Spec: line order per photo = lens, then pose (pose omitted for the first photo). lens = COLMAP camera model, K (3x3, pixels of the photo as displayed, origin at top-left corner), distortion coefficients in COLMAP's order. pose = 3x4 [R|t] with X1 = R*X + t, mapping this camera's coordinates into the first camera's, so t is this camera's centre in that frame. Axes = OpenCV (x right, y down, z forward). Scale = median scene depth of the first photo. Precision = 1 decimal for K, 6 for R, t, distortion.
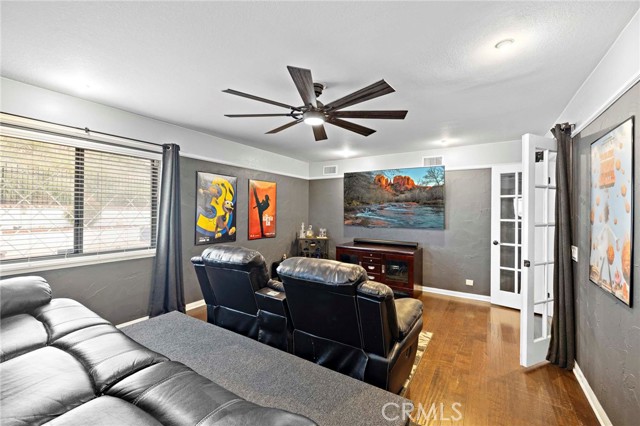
lens RADIAL K [[273.0, 0, 316.2], [0, 273.0, 208.5], [0, 0, 1]] dist [-0.003225, -0.000742]
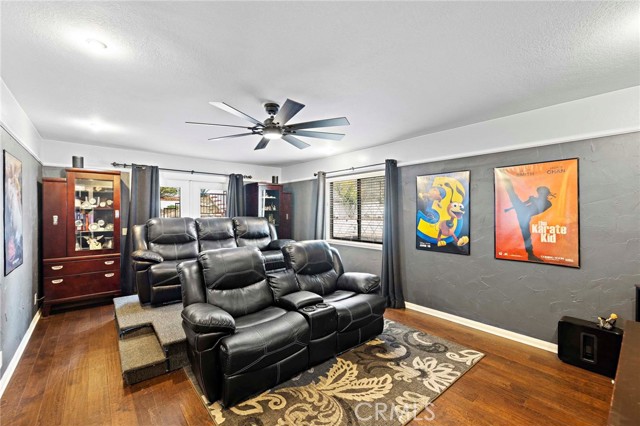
lens RADIAL K [[273.0, 0, 317.2], [0, 273.0, 211.6], [0, 0, 1]] dist [-0.003225, -0.000742]
pose [[-0.314046, -0.024355, -0.949095, 0.587113], [-0.005377, 0.999701, -0.023874, 0.019625], [0.949392, -0.002394, -0.314083, 0.884786]]
